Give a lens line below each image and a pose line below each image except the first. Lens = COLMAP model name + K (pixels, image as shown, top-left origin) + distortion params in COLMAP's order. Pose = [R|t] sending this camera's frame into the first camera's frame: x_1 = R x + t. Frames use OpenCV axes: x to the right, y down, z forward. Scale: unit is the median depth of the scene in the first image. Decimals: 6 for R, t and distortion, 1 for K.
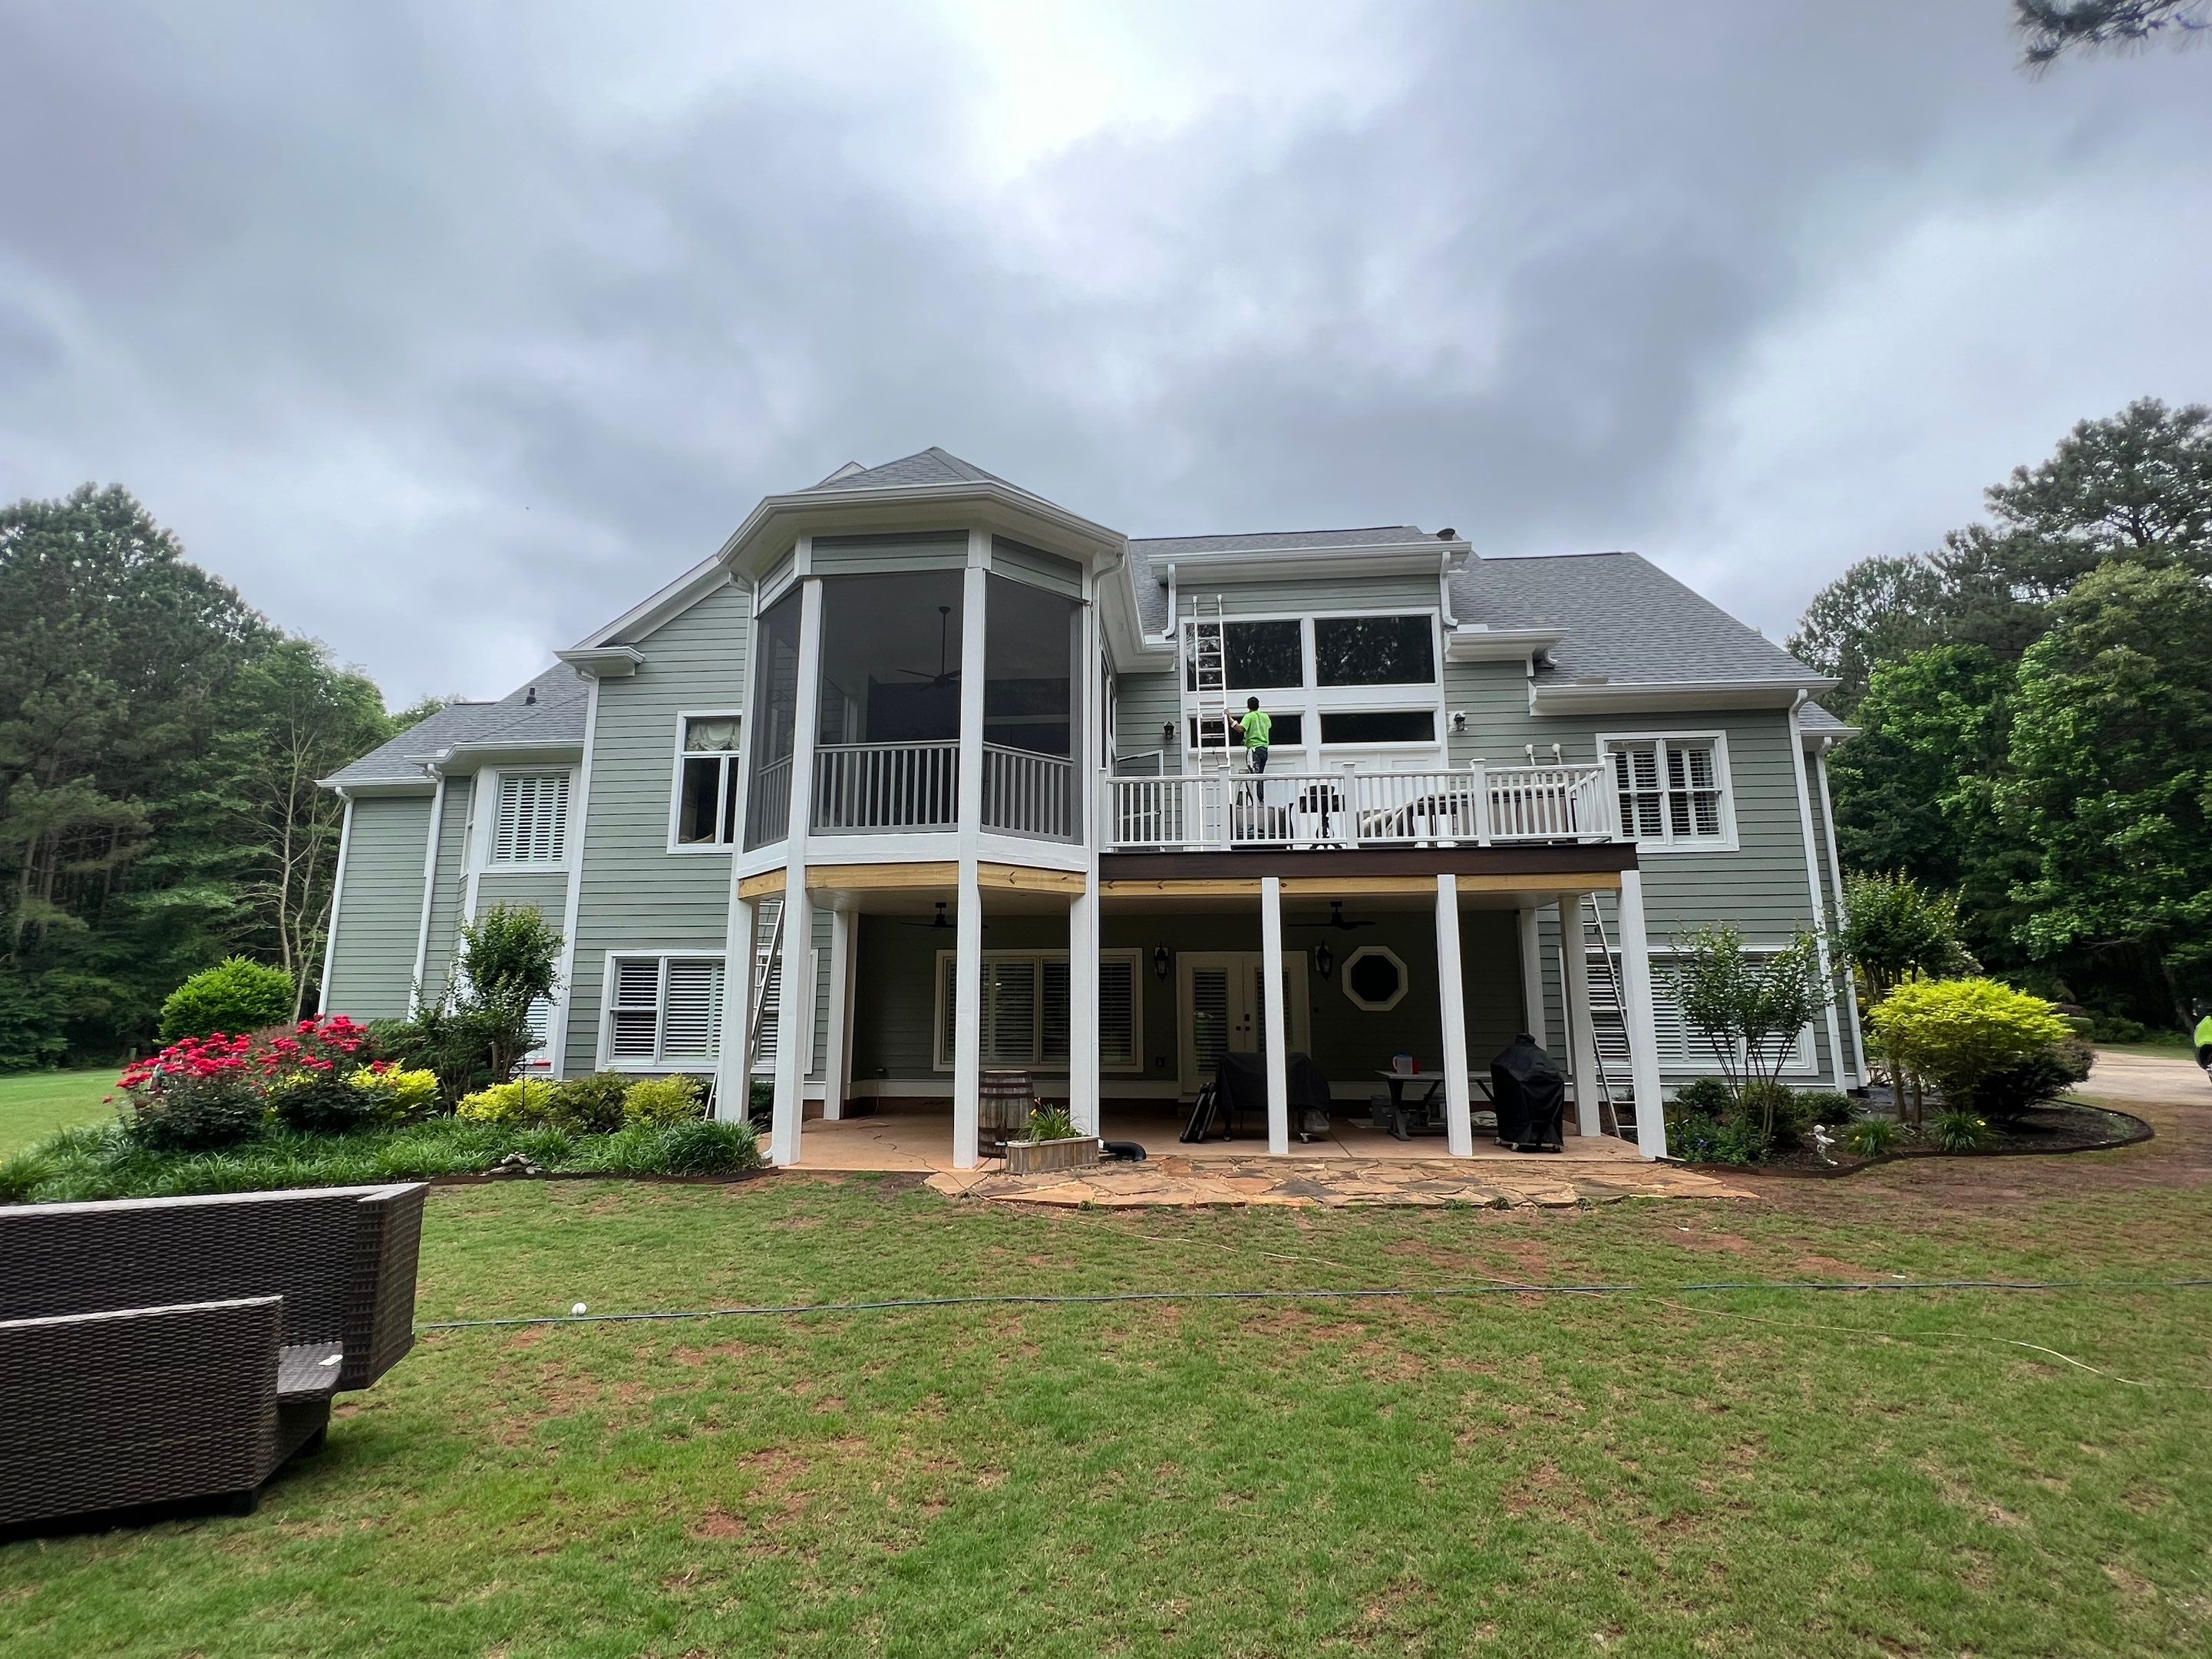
lens RADIAL K [[1002.6, 0, 1107.5], [0, 1002.6, 833.9], [0, 0, 1]] dist [-0.000457, -0.000011]
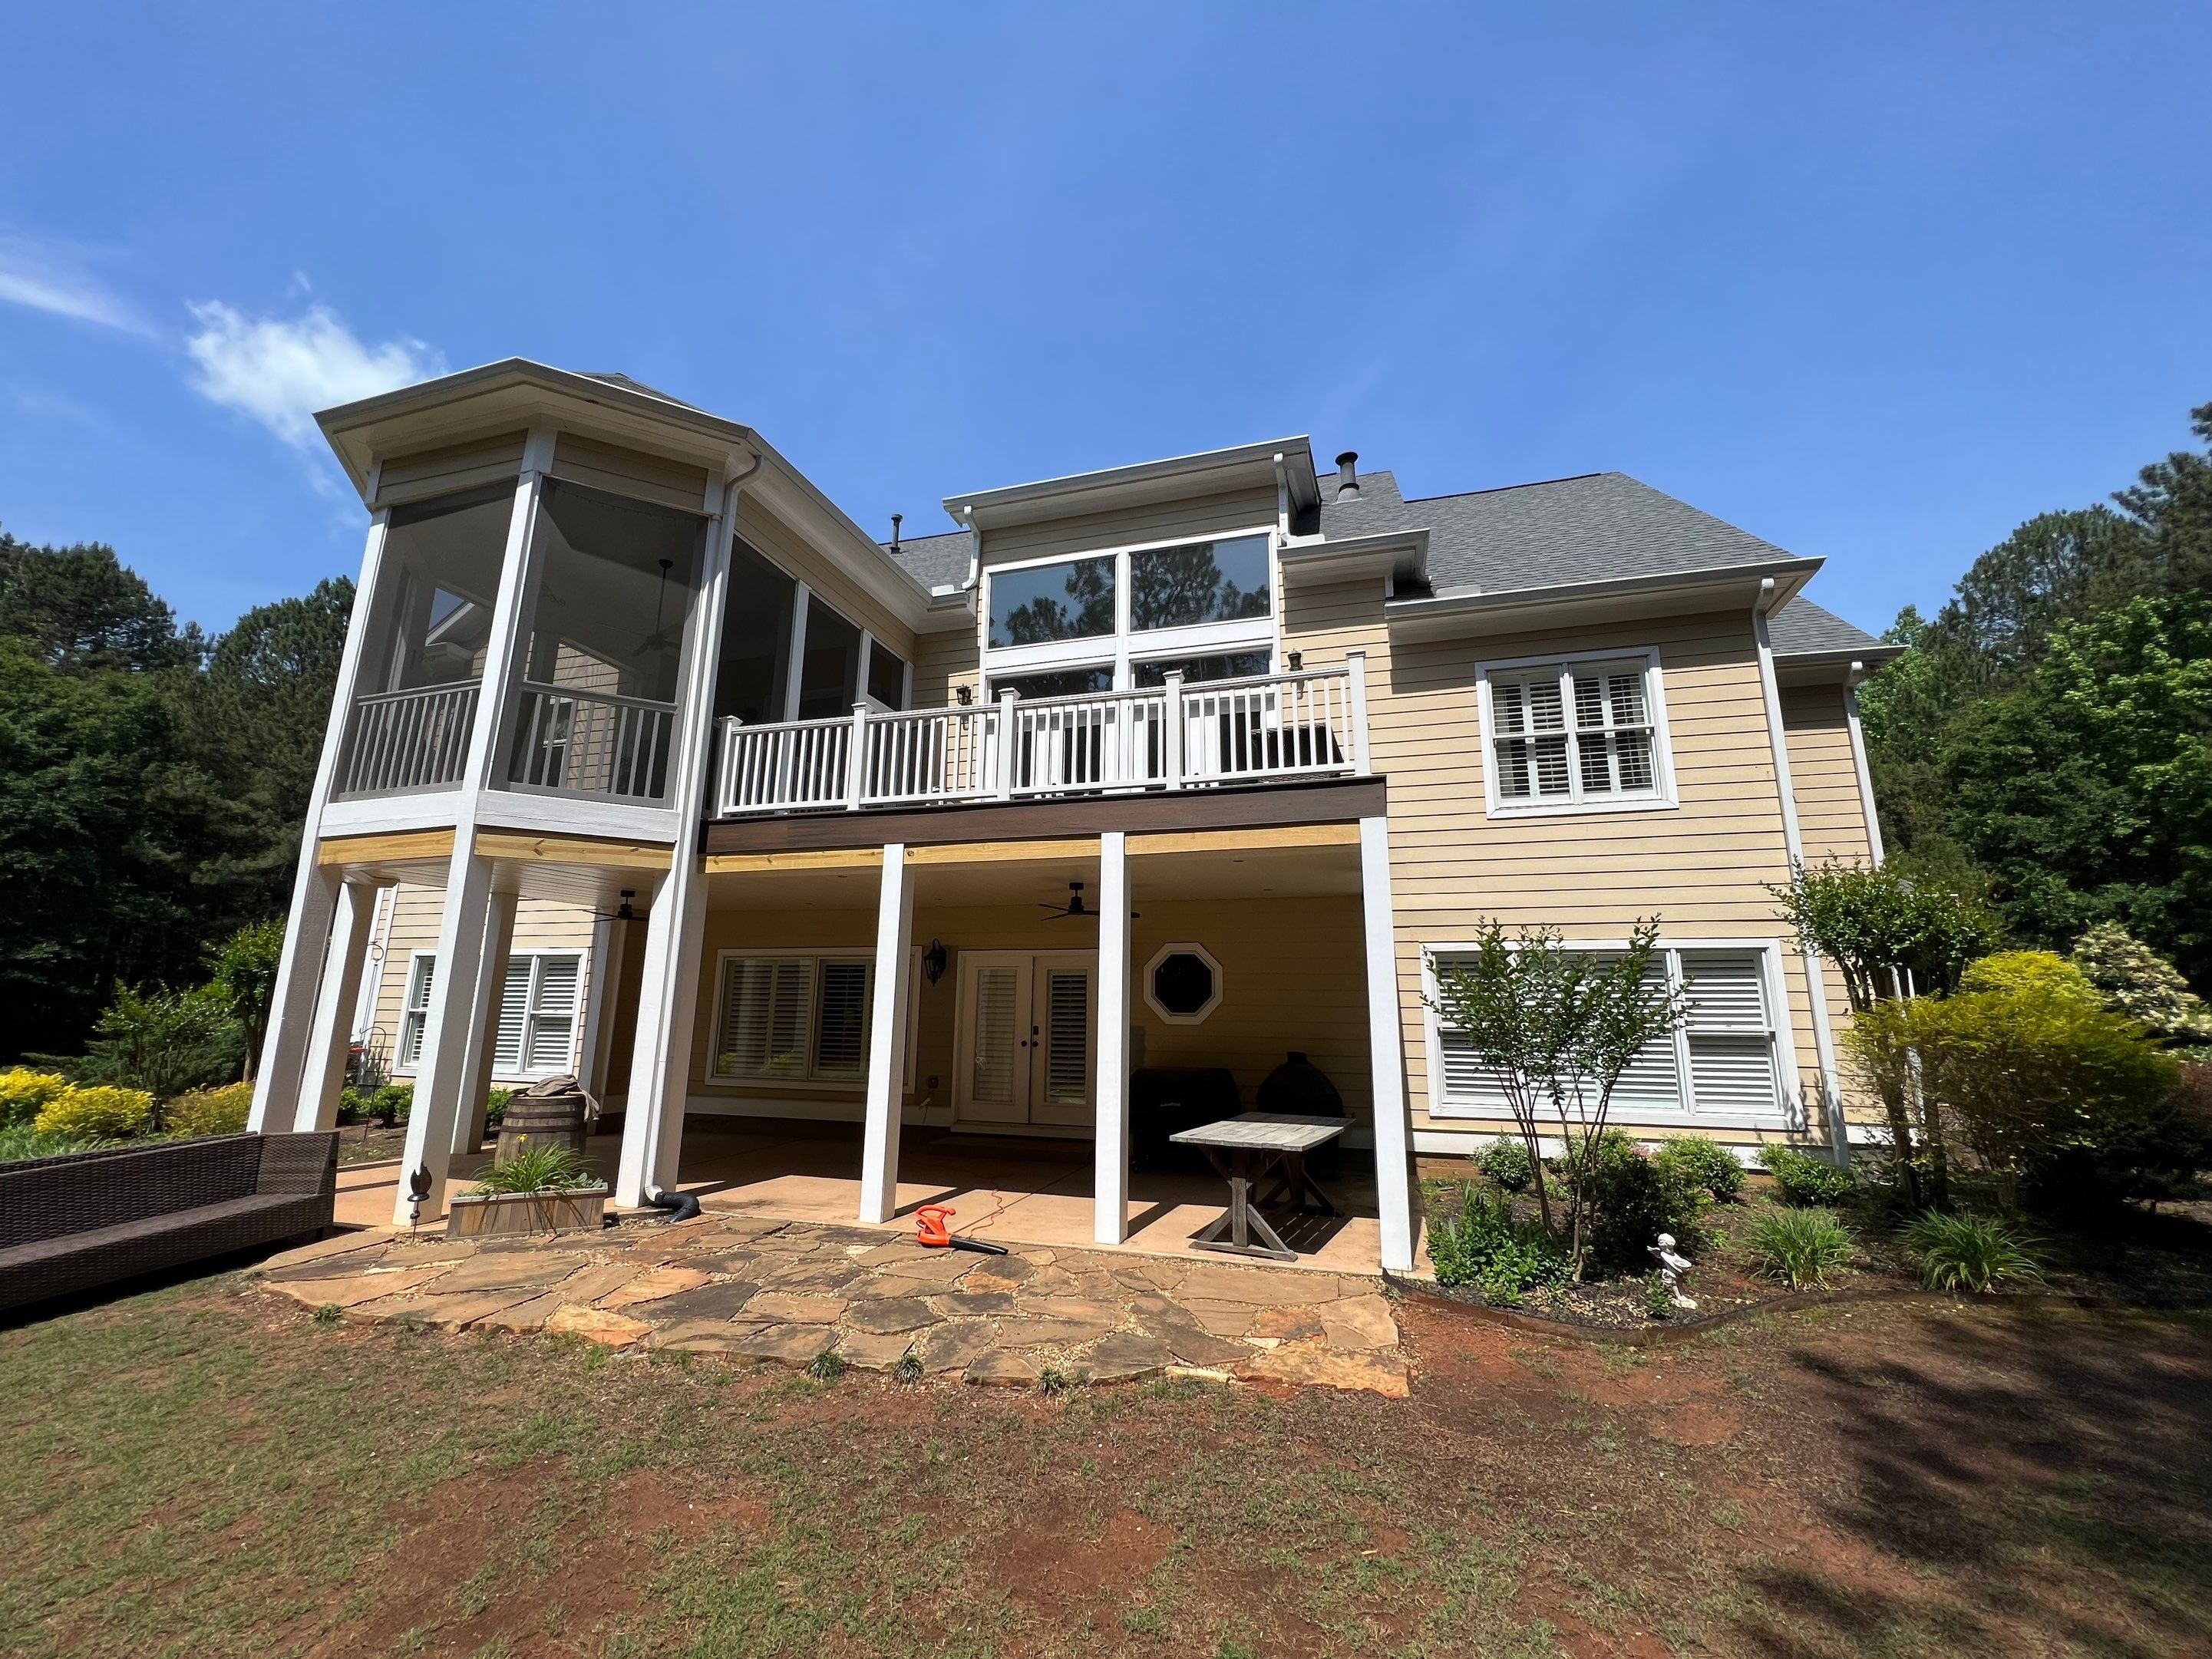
lens RADIAL K [[891.4, 0, 1103.6], [0, 891.4, 827.9], [0, 0, 1]] dist [-0.002595, -0.000208]
pose [[0.980343, -0.026425, -0.195524, 0.344309], [0.019887, 0.999178, -0.035327, 0.044173], [0.196297, 0.030744, 0.980062, 0.288857]]
